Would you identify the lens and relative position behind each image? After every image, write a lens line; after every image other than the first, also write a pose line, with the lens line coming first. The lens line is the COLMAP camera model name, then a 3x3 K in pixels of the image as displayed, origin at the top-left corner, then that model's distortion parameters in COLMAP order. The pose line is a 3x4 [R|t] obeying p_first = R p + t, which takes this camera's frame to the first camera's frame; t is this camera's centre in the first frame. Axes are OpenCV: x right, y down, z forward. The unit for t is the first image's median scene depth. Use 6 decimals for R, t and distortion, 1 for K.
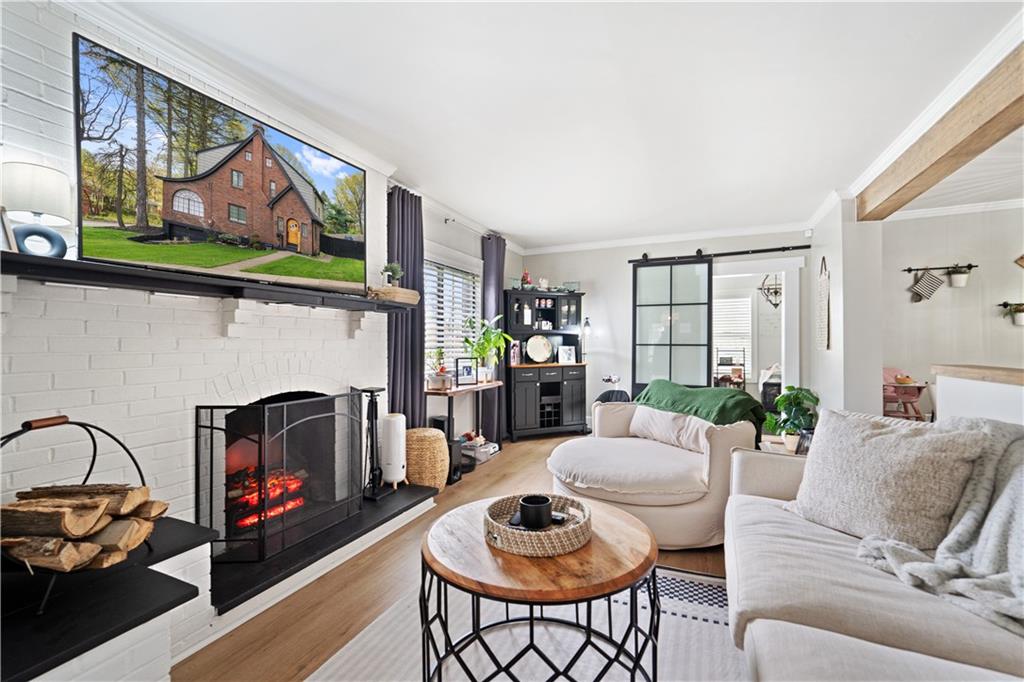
lens RADIAL K [[436.3, 0, 515.1], [0, 436.3, 349.1], [0, 0, 1]] dist [-0.001249, -0.000634]
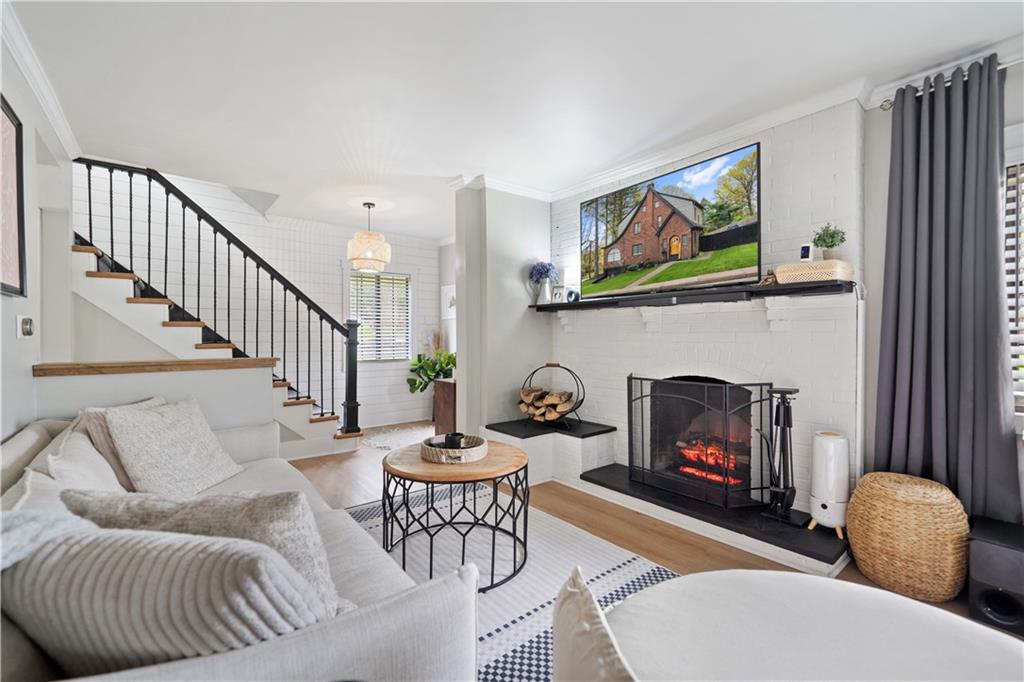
lens RADIAL K [[436.3, 0, 515.7], [0, 436.3, 337.0], [0, 0, 1]] dist [-0.001249, -0.000634]
pose [[-0.443293, -0.027076, -0.895968, 1.169113], [-0.042154, 0.999068, -0.009335, 0.043580], [0.895385, 0.033631, -0.444021, 1.618103]]
